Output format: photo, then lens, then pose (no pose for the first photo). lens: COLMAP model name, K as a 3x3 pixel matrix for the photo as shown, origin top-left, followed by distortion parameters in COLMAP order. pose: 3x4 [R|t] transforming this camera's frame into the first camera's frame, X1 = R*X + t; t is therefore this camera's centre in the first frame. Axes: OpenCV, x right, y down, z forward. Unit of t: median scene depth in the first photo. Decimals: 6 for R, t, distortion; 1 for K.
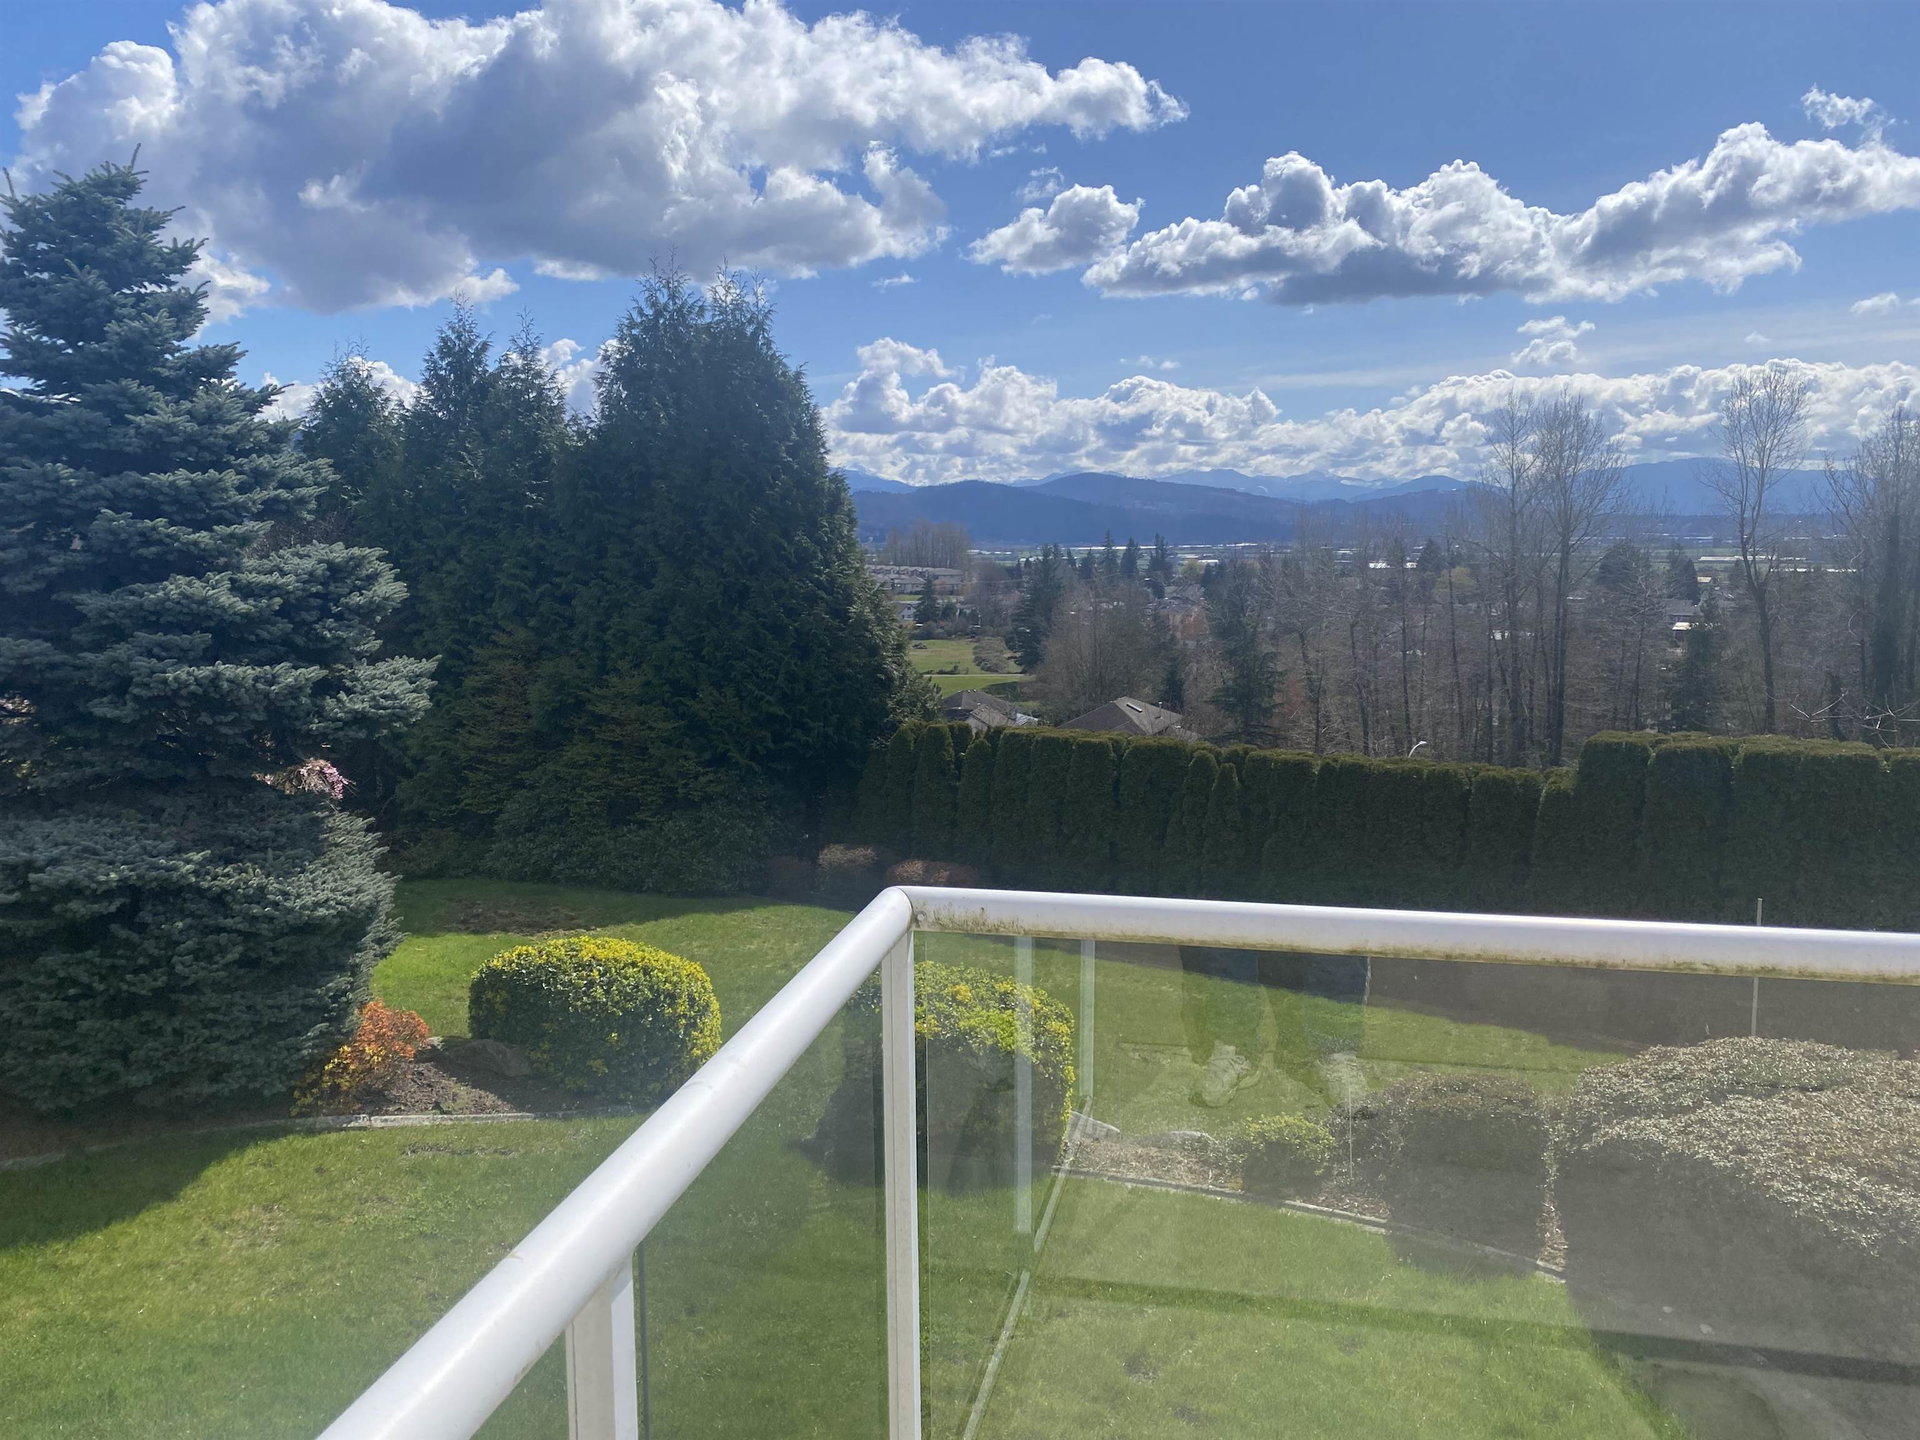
lens RADIAL K [[1458.0, 0, 952.0], [0, 1458.0, 720.1], [0, 0, 1]] dist [0.077629, -0.143314]
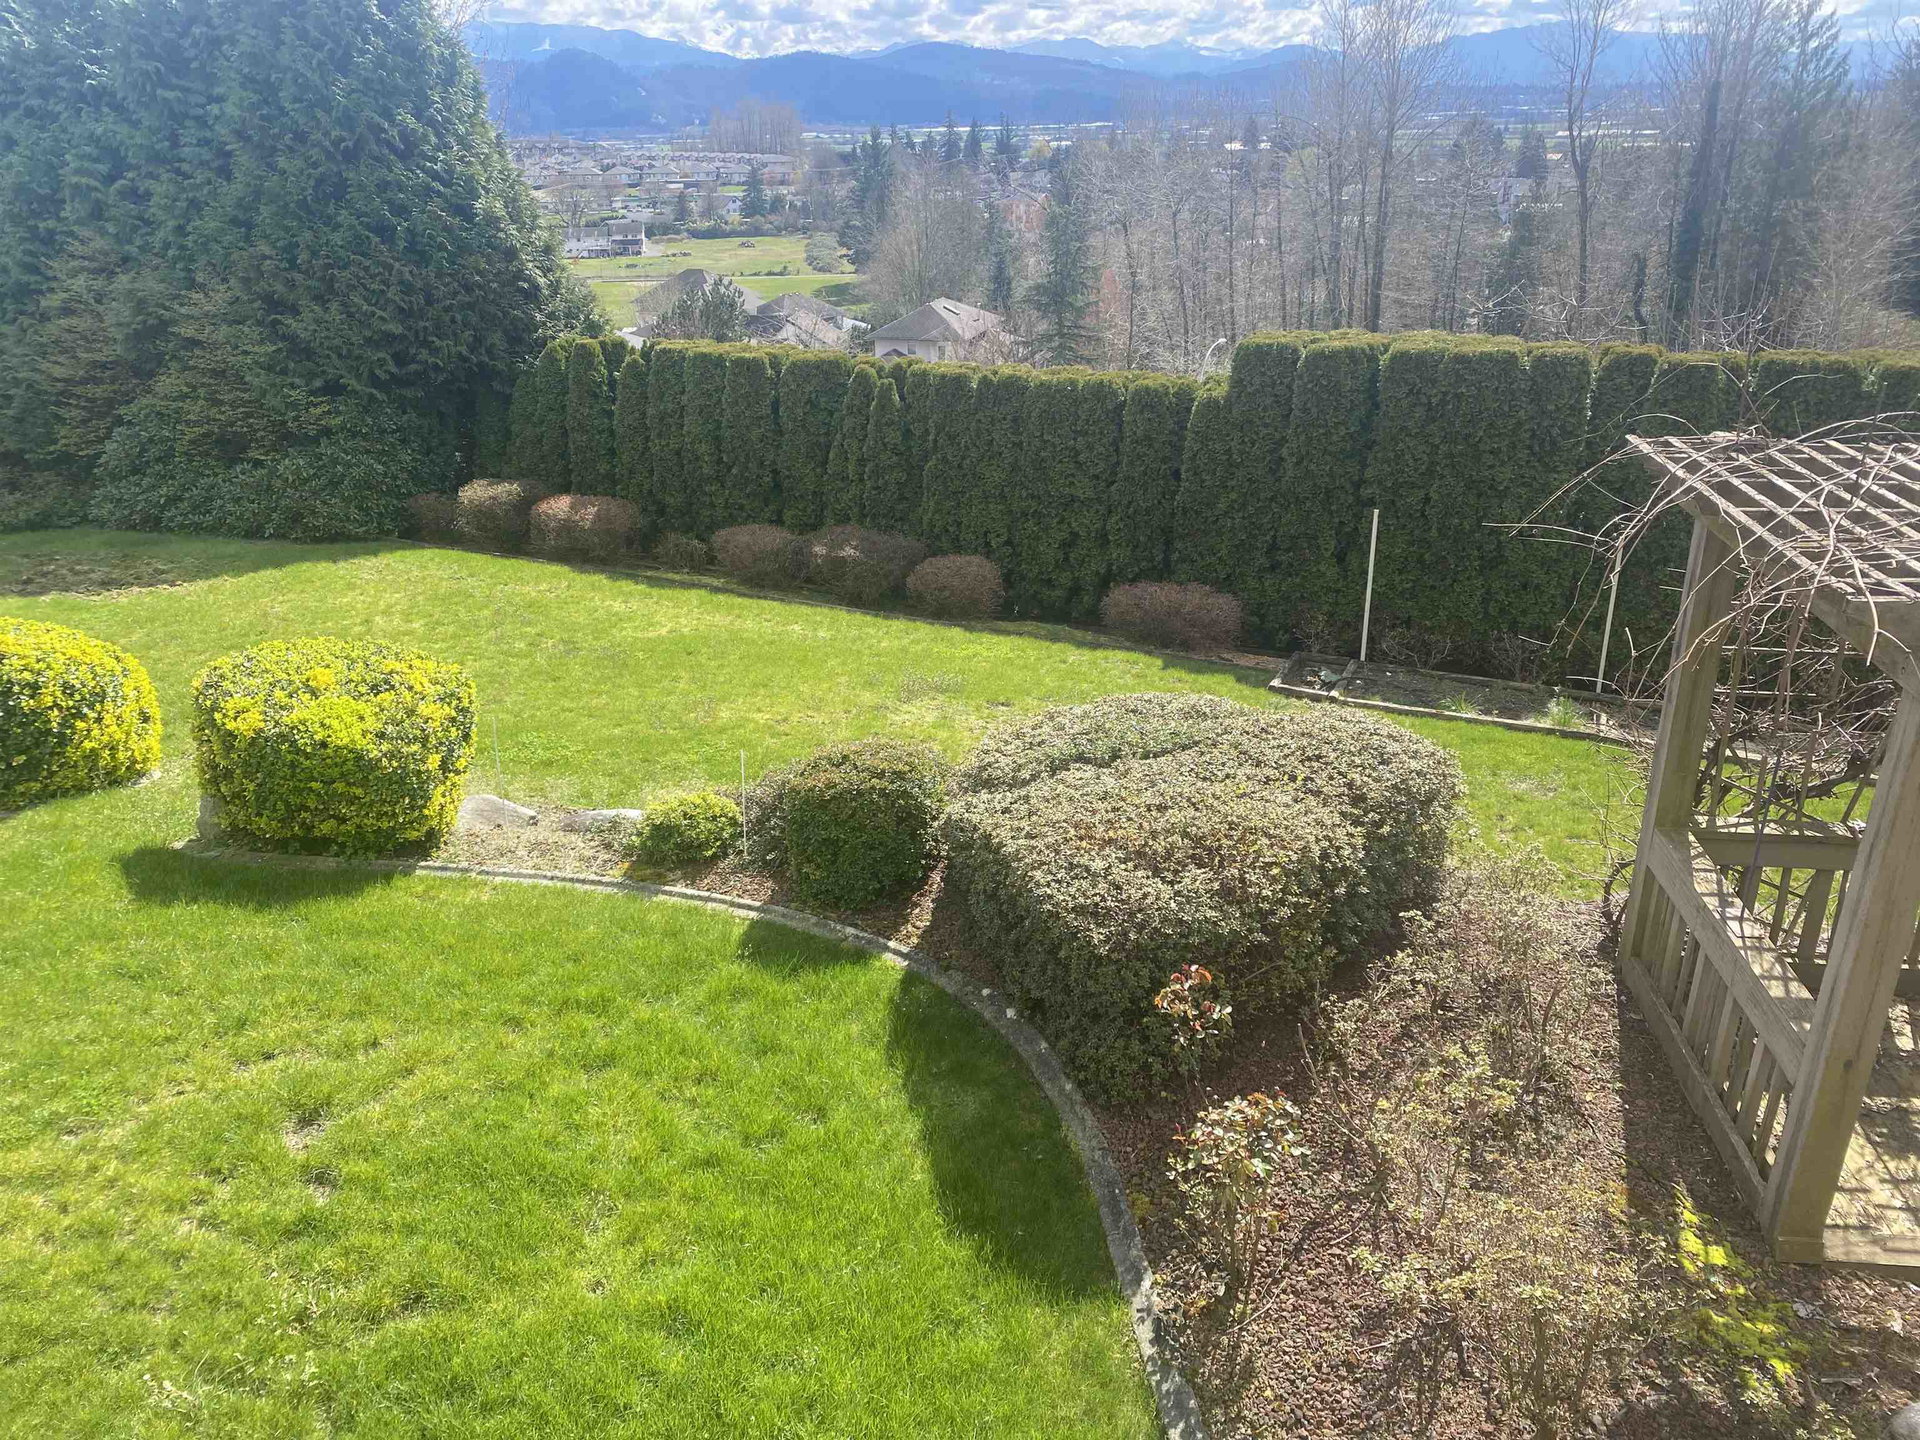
lens RADIAL K [[1467.6, 0, 958.4], [0, 1467.6, 706.7], [0, 0, 1]] dist [0.041817, -0.044517]
pose [[0.994689, -0.048940, 0.090551, 0.124617], [0.024570, 0.967196, 0.252841, -0.002782], [-0.099955, -0.249274, 0.963261, 0.049630]]
